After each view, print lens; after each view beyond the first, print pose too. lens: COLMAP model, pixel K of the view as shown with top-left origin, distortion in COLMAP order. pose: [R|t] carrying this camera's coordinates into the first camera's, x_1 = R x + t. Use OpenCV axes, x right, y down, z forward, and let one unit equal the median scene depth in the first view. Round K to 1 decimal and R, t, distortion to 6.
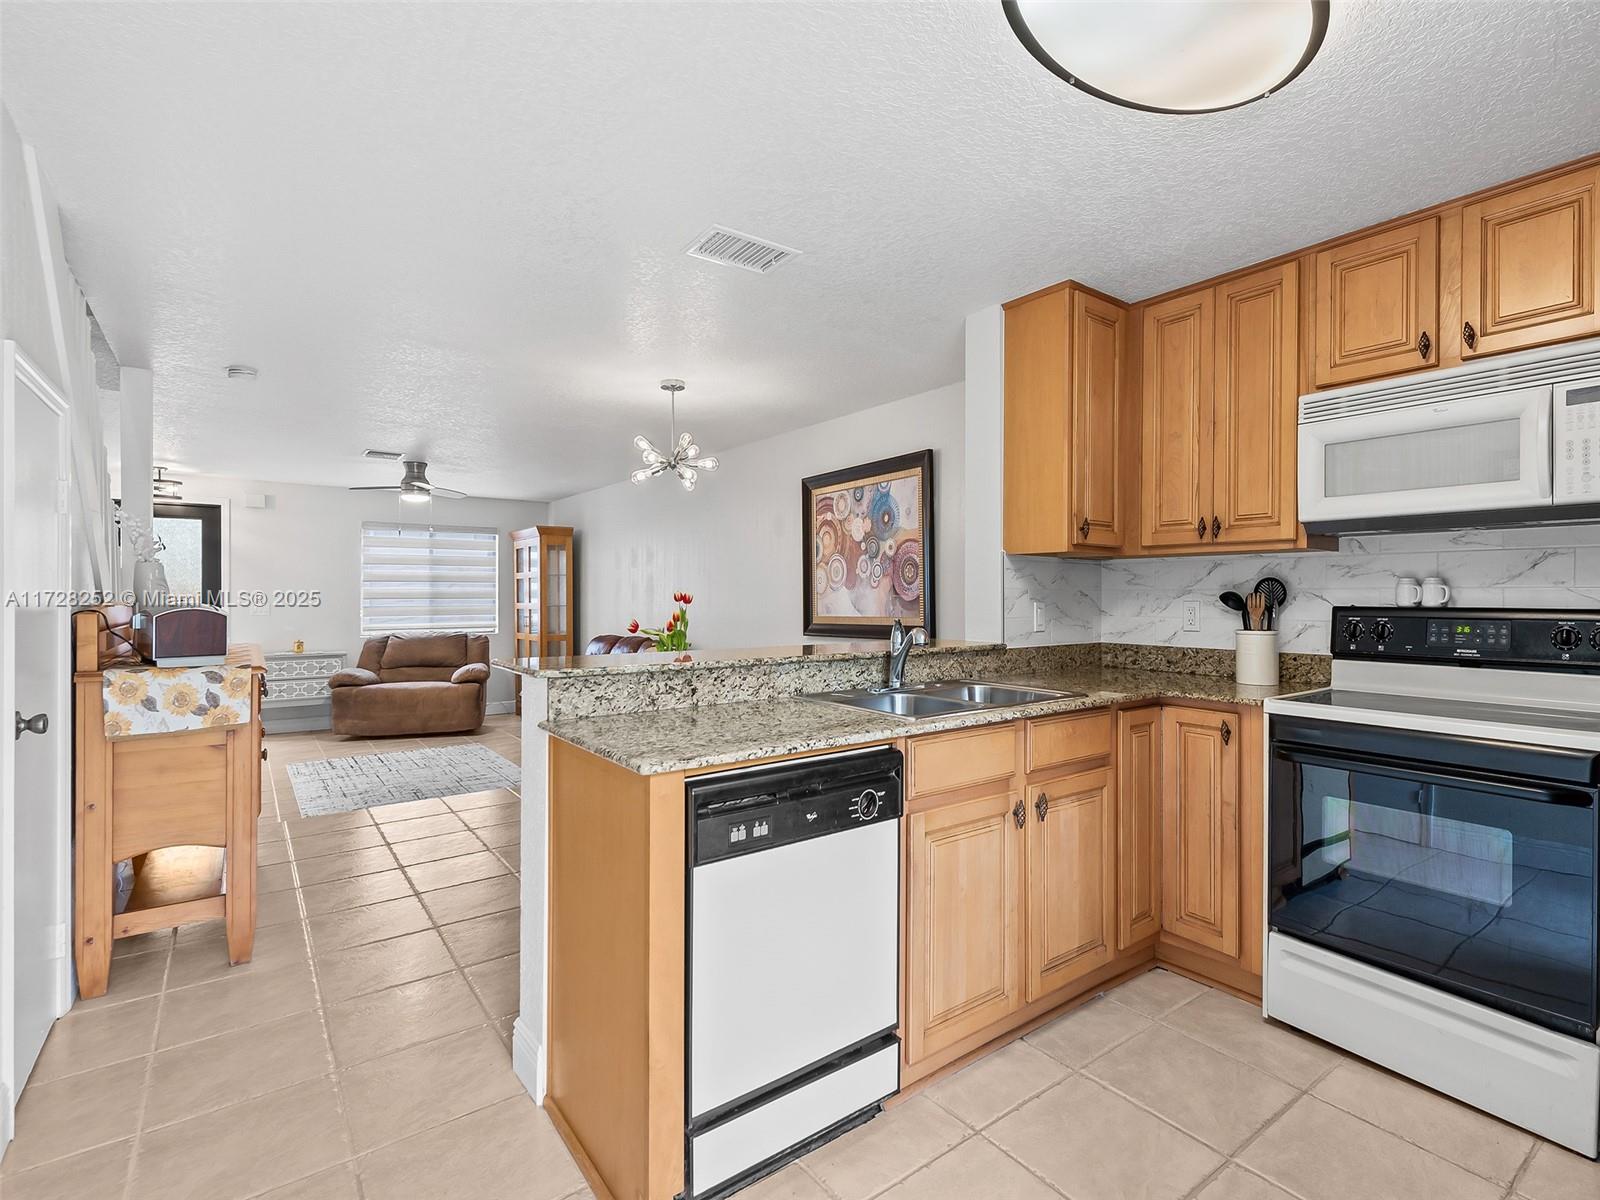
lens RADIAL K [[755.5, 0, 828.7], [0, 755.5, 597.0], [0, 0, 1]] dist [0.012102, -0.006194]
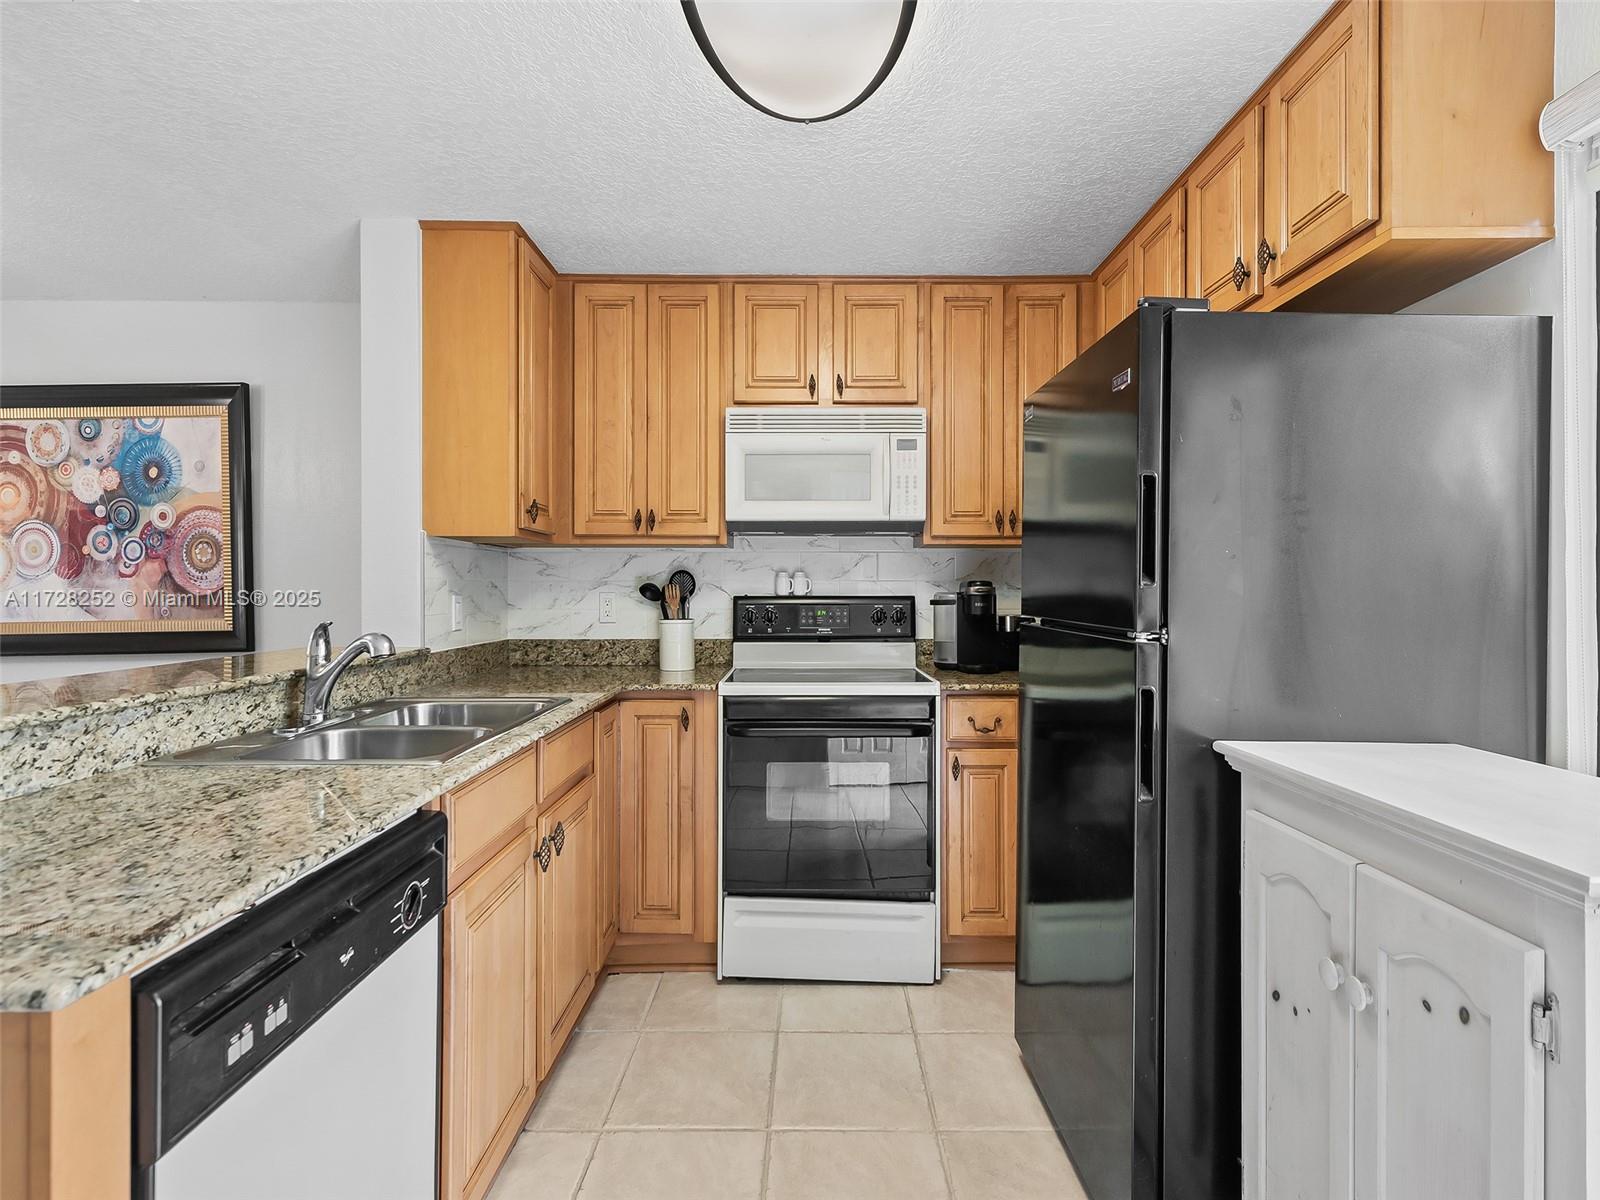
lens RADIAL K [[755.5, 0, 819.0], [0, 755.5, 586.8], [0, 0, 1]] dist [0.012102, -0.006194]
pose [[0.611005, -0.001507, 0.791625, -0.157019], [0.003067, 0.999995, -0.000464, -0.000780], [-0.791621, 0.002712, 0.611007, 0.195728]]
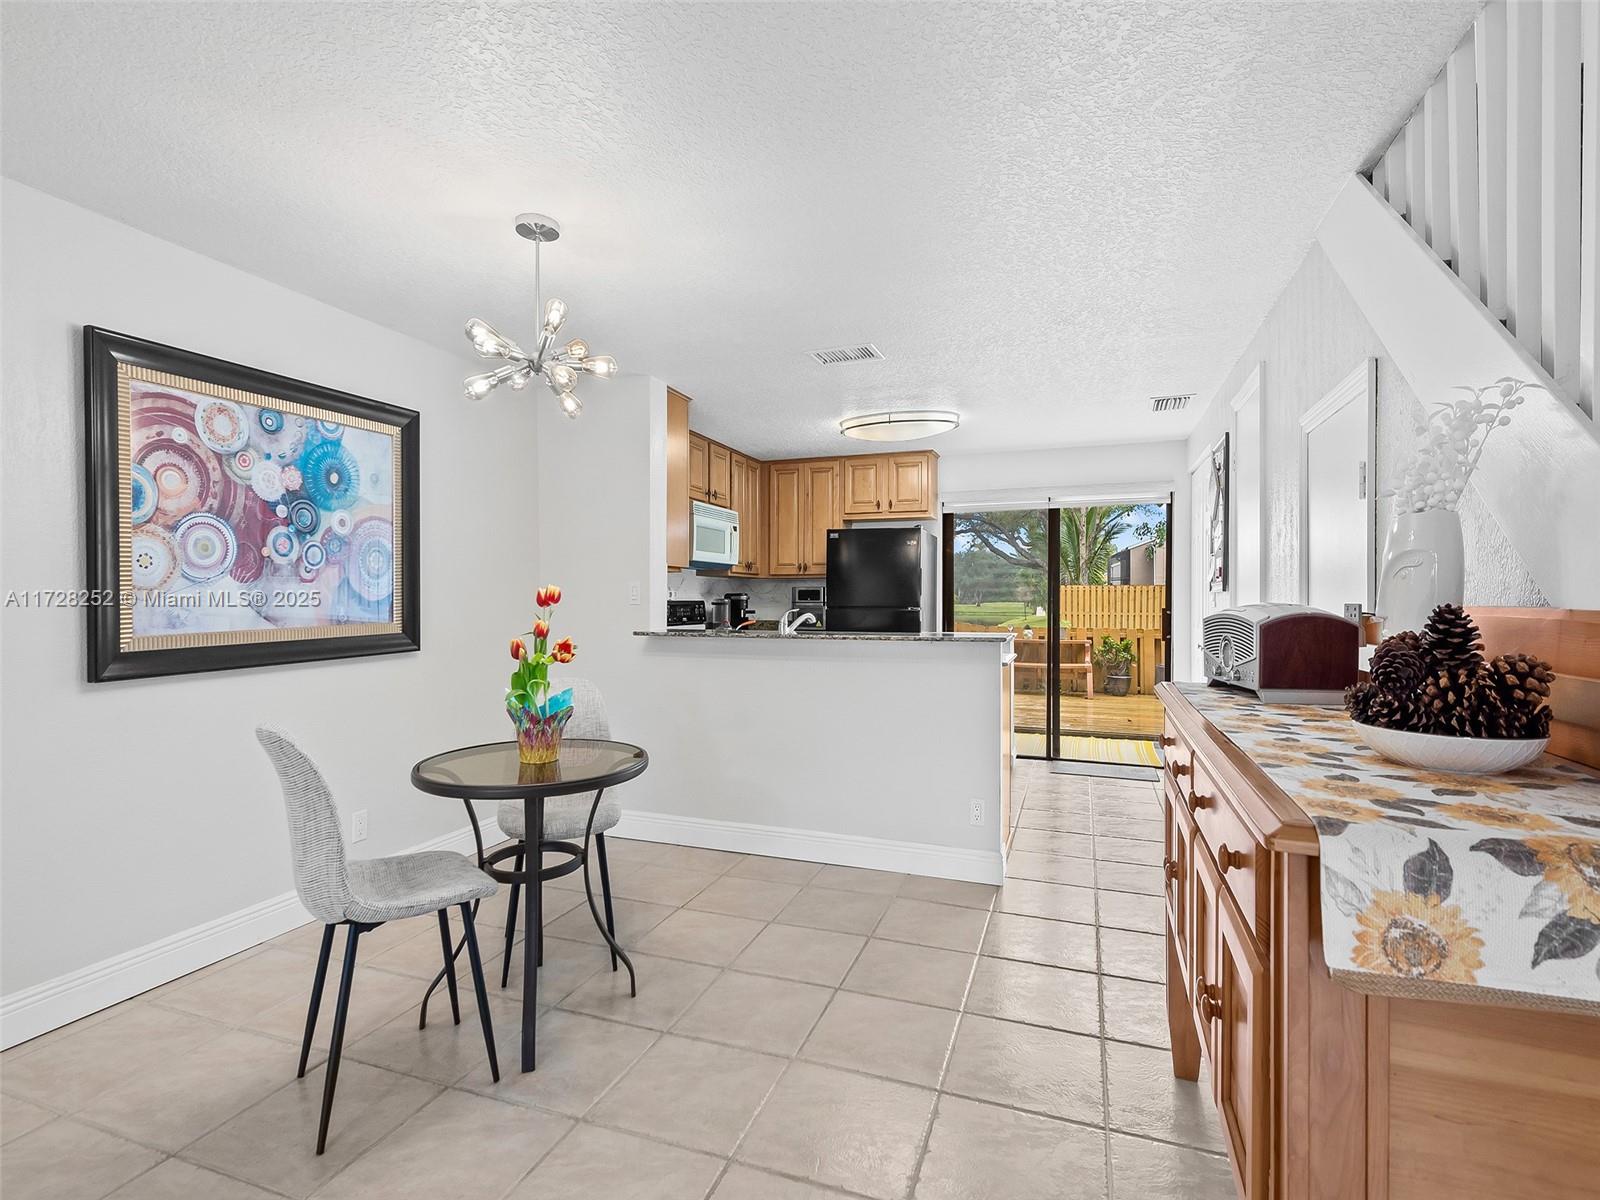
lens RADIAL K [[755.5, 0, 803.9], [0, 755.5, 600.8], [0, 0, 1]] dist [0.012102, -0.006194]
pose [[-0.527363, -0.003020, 0.849635, -1.158016], [-0.000895, 0.999995, 0.002999, 0.003202], [-0.849640, 0.000821, -0.527363, 1.622455]]
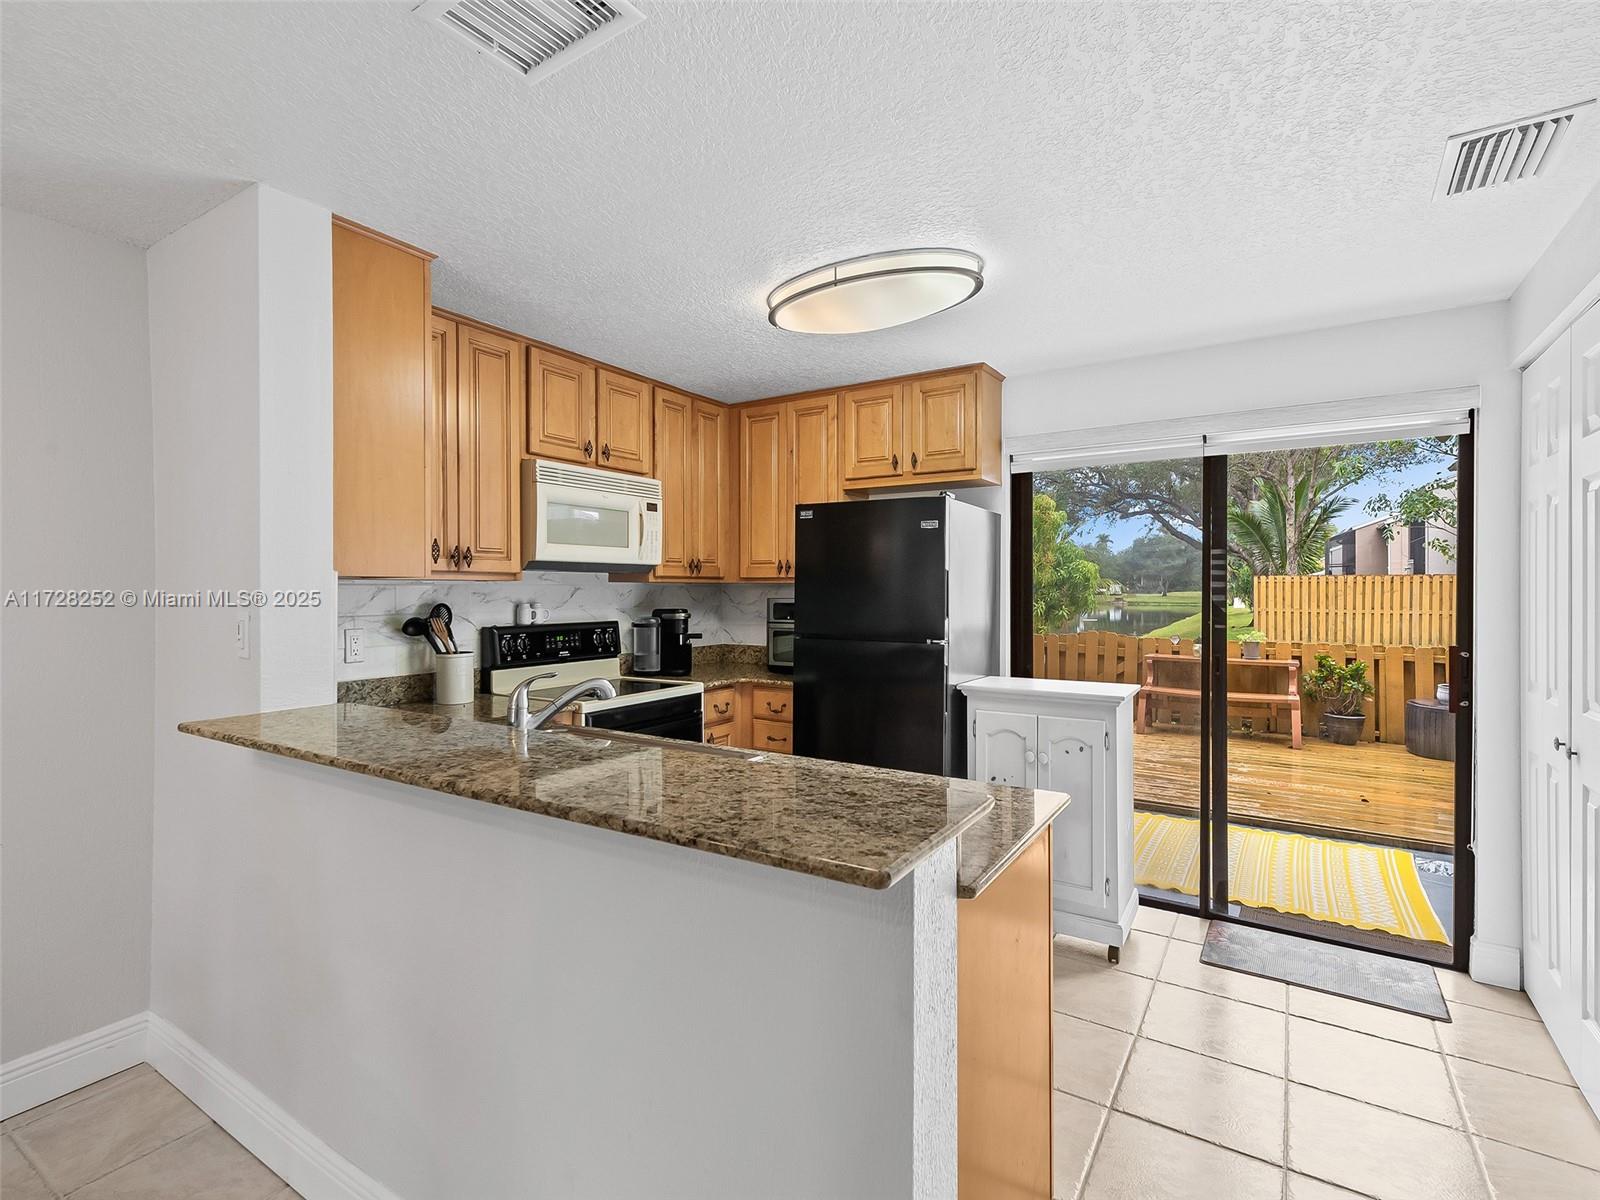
lens RADIAL K [[755.5, 0, 803.4], [0, 755.5, 592.1], [0, 0, 1]] dist [0.012102, -0.006194]
pose [[-0.328827, -0.005191, 0.944376, -0.624449], [0.001688, 0.999980, 0.006084, -0.048707], [-0.944389, 0.003595, -0.328812, 0.898451]]
